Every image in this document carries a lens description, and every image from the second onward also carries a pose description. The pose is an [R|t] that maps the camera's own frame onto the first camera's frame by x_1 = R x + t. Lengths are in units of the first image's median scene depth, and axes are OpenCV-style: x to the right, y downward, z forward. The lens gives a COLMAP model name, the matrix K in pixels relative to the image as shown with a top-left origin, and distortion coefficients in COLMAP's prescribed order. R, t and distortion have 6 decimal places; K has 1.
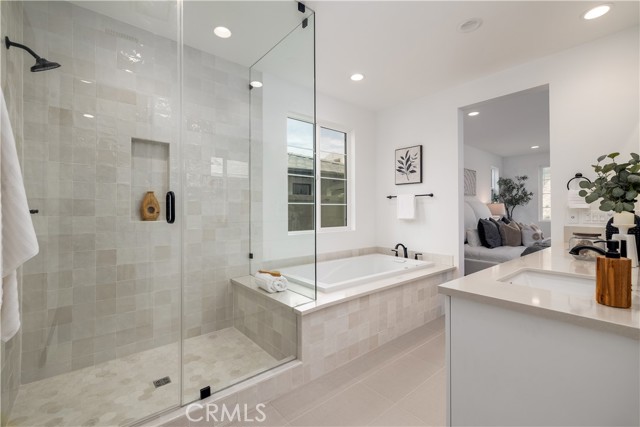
lens RADIAL K [[281.0, 0, 317.3], [0, 281.0, 209.8], [0, 0, 1]] dist [0.000894, 0.000809]
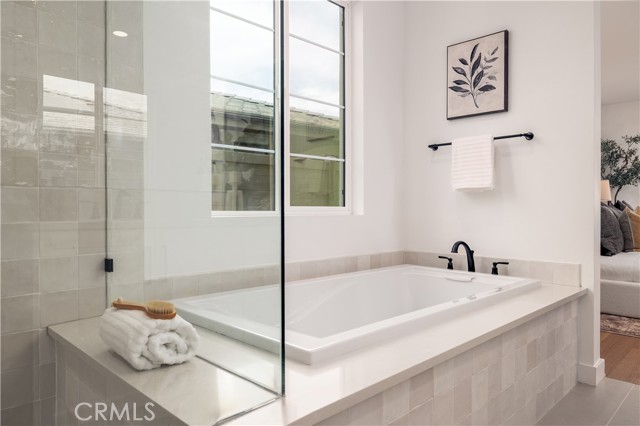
lens RADIAL K [[442.3, 0, 323.2], [0, 442.3, 213.3], [0, 0, 1]] dist [0.008663, -0.002969]
pose [[0.994697, 0.004155, 0.102762, -0.007566], [-0.005152, 0.999942, 0.009445, 0.069193], [-0.102716, -0.009925, 0.994661, 0.299040]]
